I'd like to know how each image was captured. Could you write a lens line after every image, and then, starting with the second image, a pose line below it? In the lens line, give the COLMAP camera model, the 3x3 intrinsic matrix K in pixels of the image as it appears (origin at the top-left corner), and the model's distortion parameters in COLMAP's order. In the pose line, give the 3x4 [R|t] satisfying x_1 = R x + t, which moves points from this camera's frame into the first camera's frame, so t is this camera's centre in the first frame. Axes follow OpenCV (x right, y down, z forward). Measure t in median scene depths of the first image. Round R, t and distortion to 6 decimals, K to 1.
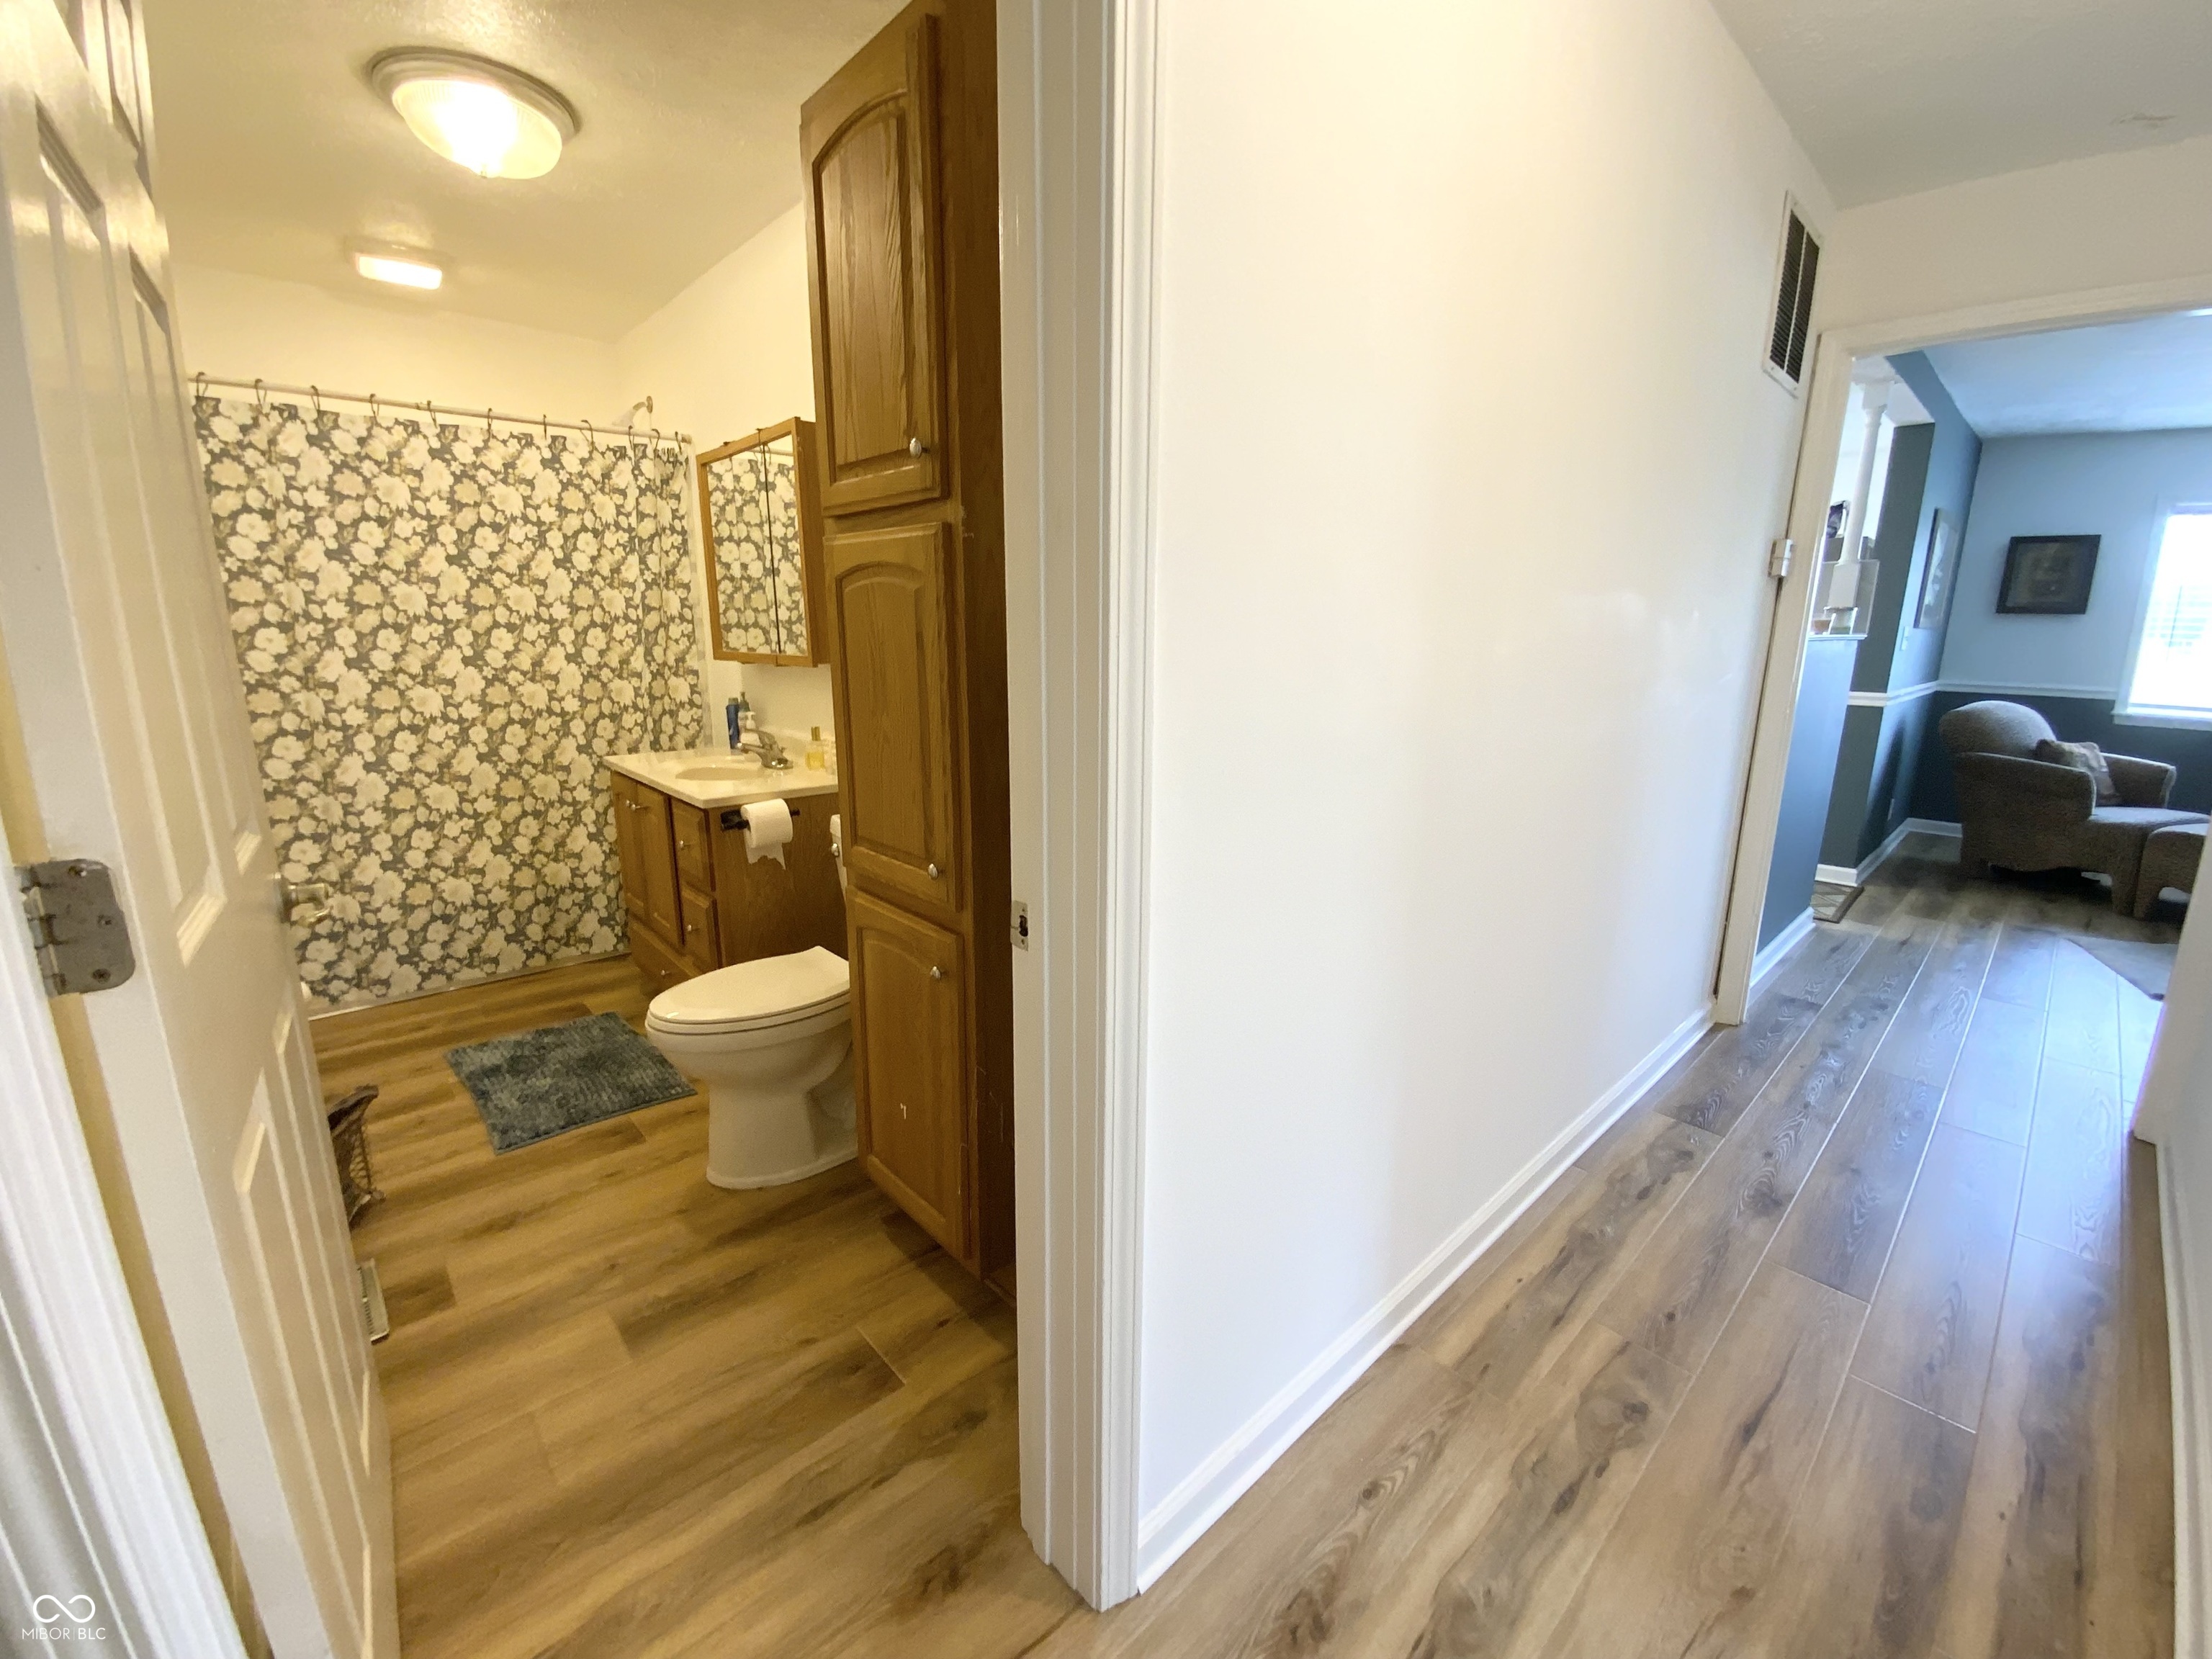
lens RADIAL K [[905.6, 0, 1106.7], [0, 905.6, 821.5], [0, 0, 1]] dist [0.013874, -0.012573]
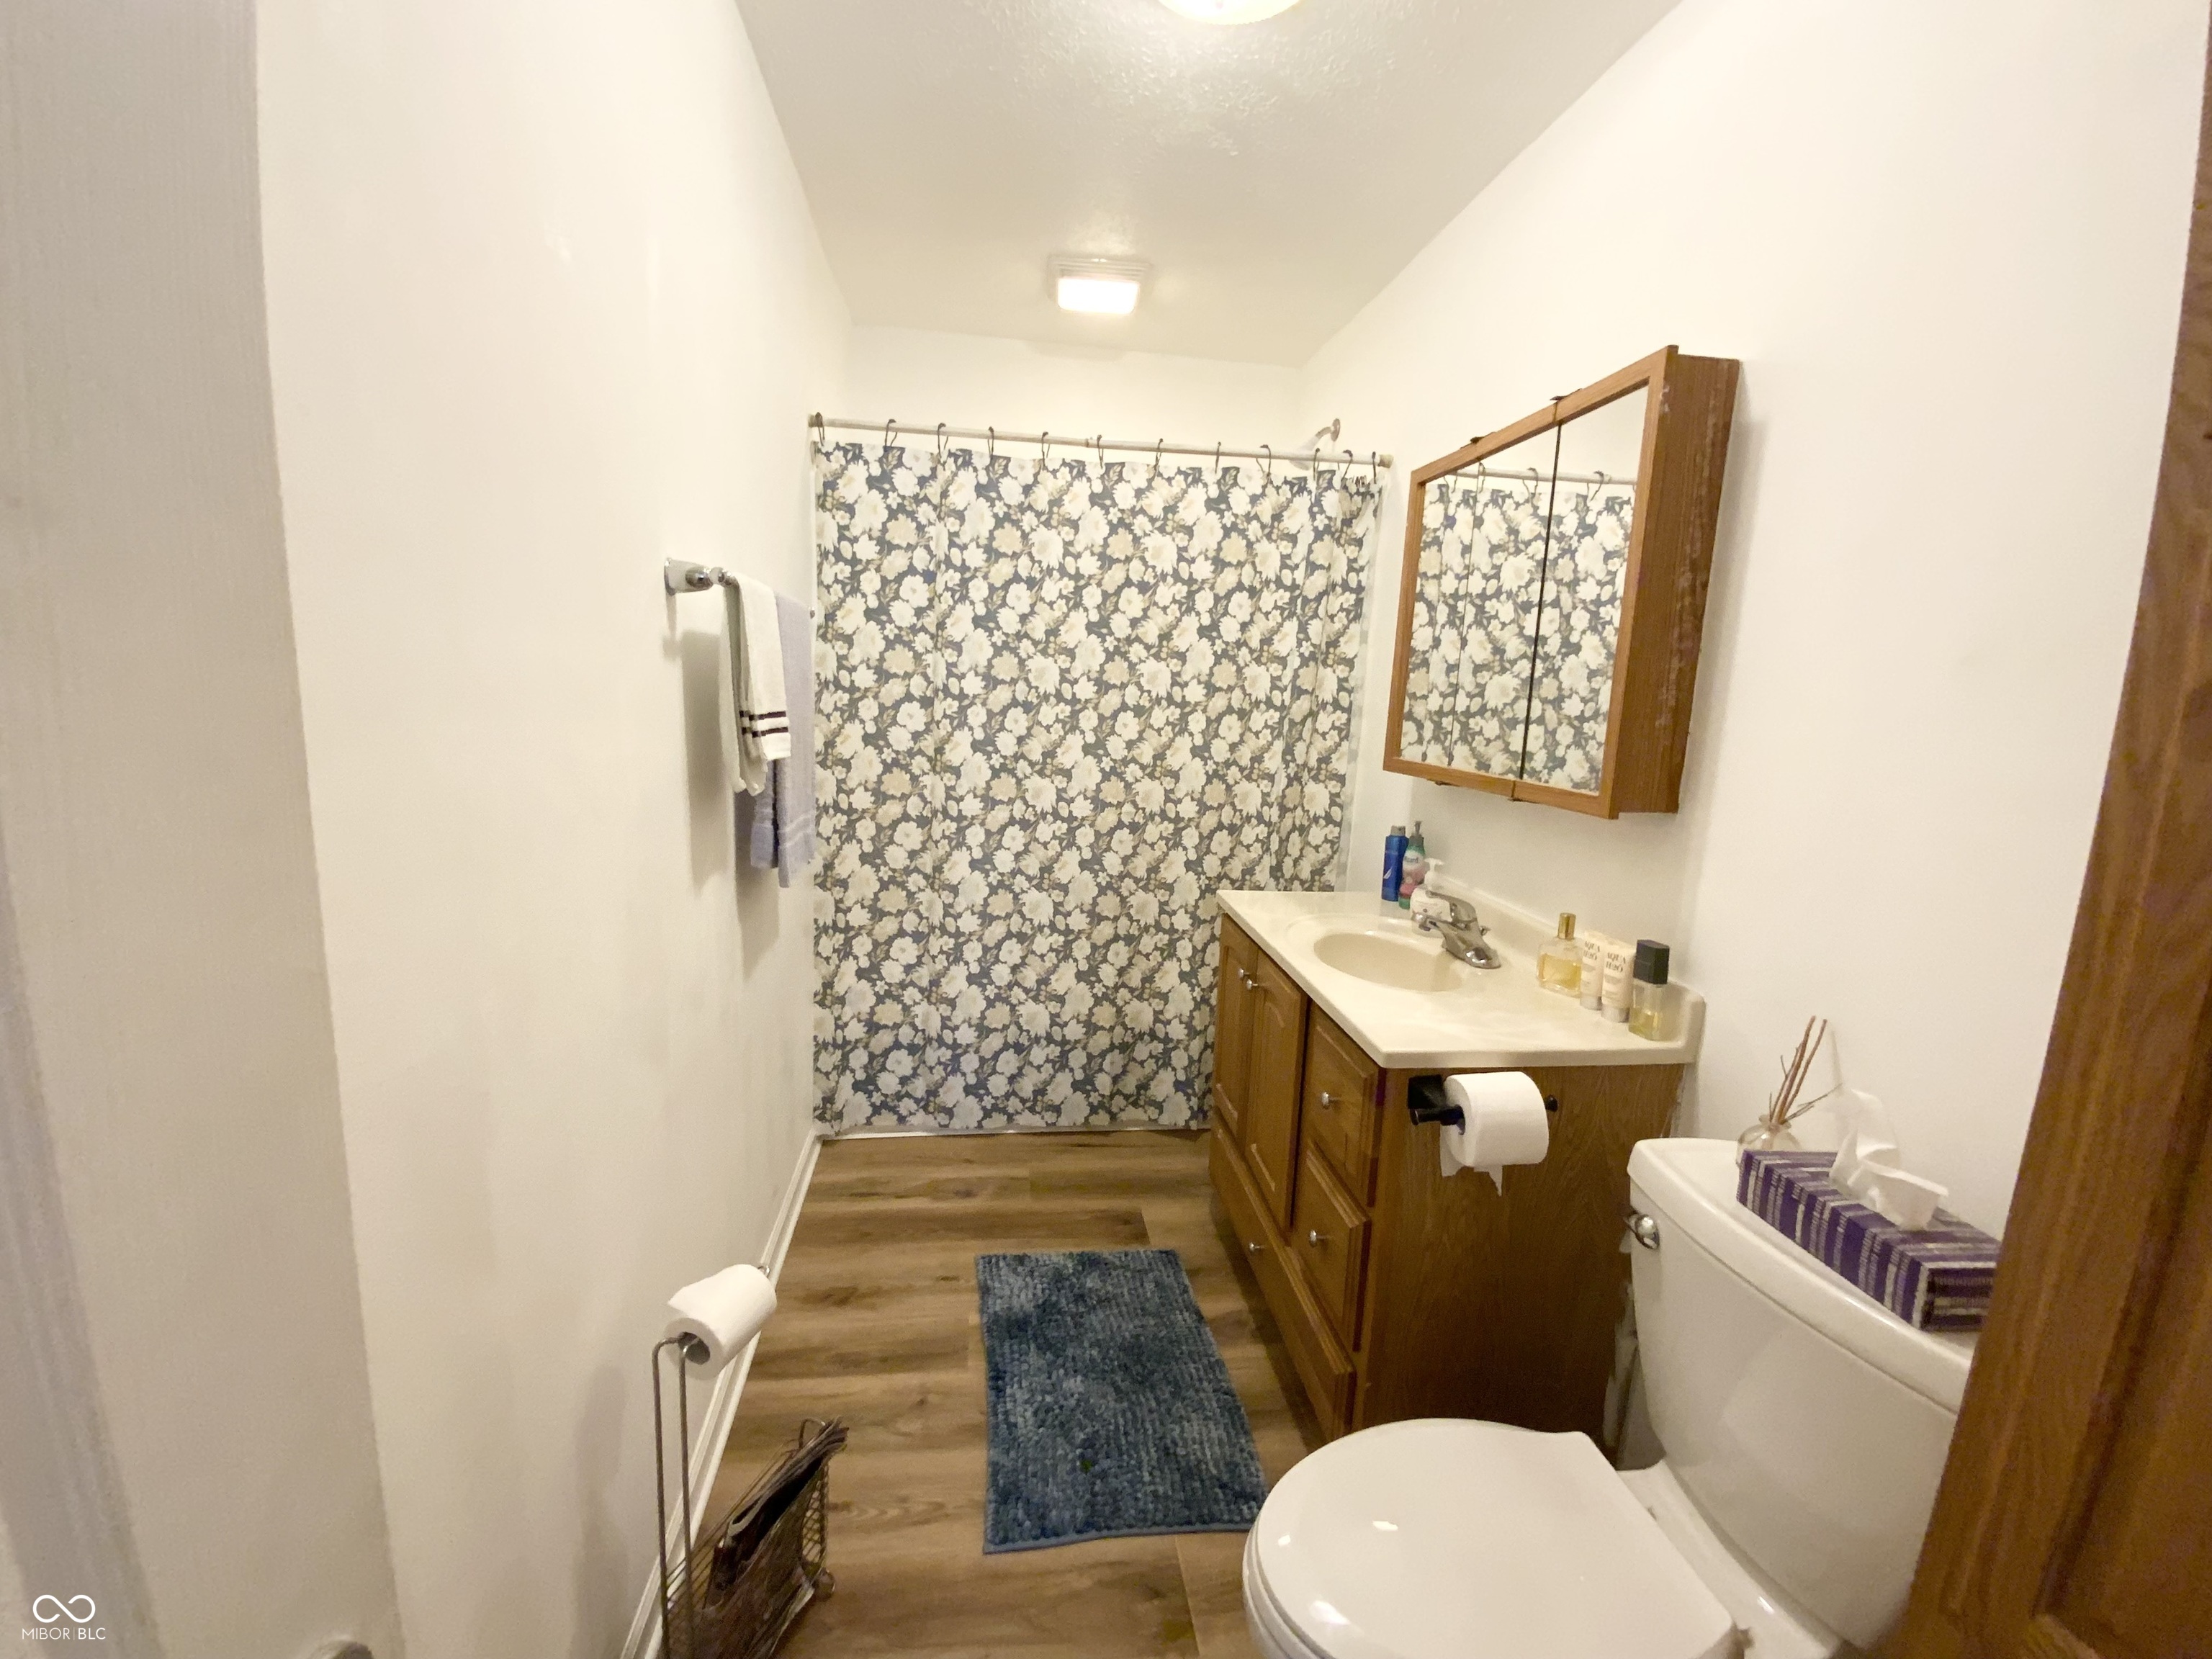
lens RADIAL K [[905.6, 0, 1085.8], [0, 905.6, 842.2], [0, 0, 1]] dist [0.013874, -0.012573]
pose [[0.808337, 0.129700, -0.574255, -0.221896], [-0.161276, 0.986901, -0.004116, -0.088831], [0.566199, 0.095940, 0.818666, 0.333433]]
